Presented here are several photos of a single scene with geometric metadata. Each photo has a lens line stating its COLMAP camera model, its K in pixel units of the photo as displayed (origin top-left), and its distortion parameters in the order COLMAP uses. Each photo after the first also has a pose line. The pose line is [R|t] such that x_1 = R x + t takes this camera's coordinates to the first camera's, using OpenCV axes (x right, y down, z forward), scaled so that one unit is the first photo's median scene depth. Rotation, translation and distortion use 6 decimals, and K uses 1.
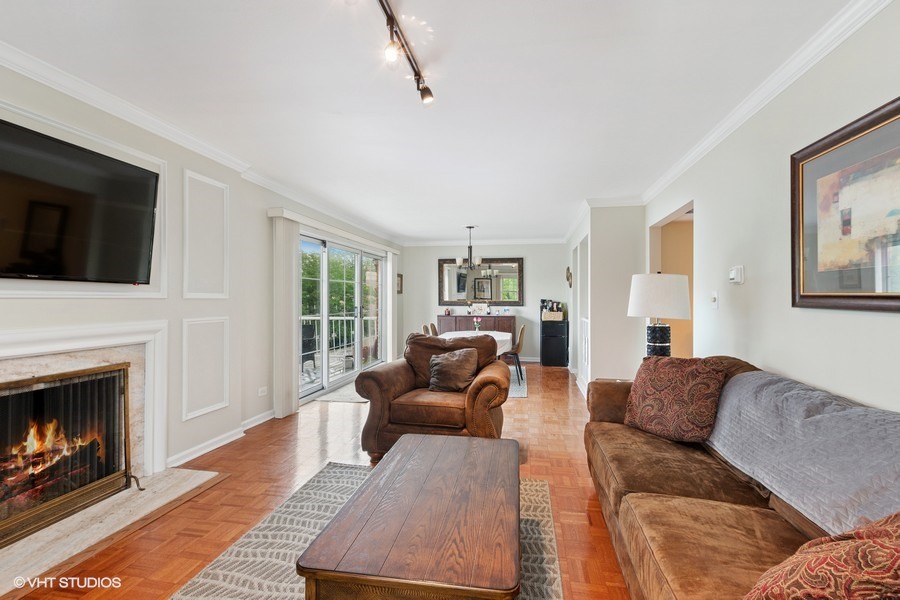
lens RADIAL K [[429.3, 0, 450.9], [0, 429.3, 300.0], [0, 0, 1]] dist [0.003150, 0.000103]
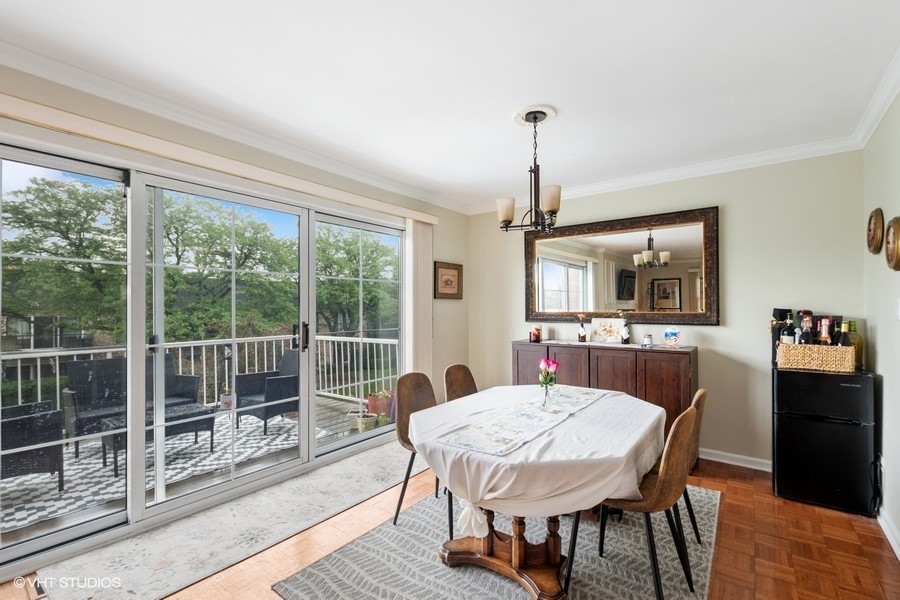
lens RADIAL K [[396.5, 0, 452.6], [0, 396.5, 311.3], [0, 0, 1]] dist [-0.007175, 0.000029]
pose [[0.891049, 0.000466, -0.453907, 0.116797], [0.000573, 0.999998, 0.002151, -0.000401], [0.453907, -0.002177, 0.891046, 0.568280]]
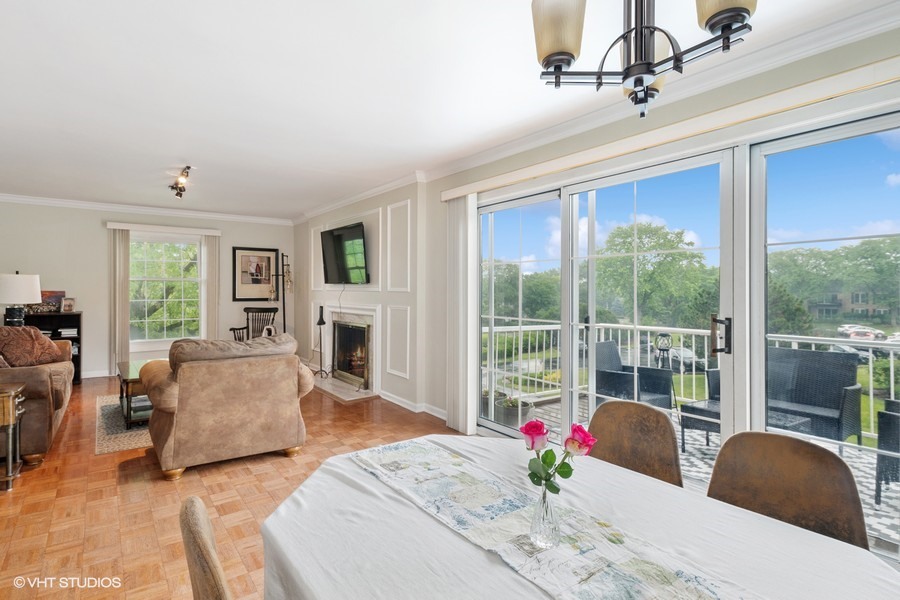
lens RADIAL K [[445.9, 0, 424.6], [0, 445.9, 294.2], [0, 0, 1]] dist [0.007017, 0.000830]
pose [[-0.703691, 0.001092, -0.710505, 0.169976], [-0.007730, 0.999928, 0.009192, -0.004024], [0.710464, 0.011961, -0.703632, 0.922465]]
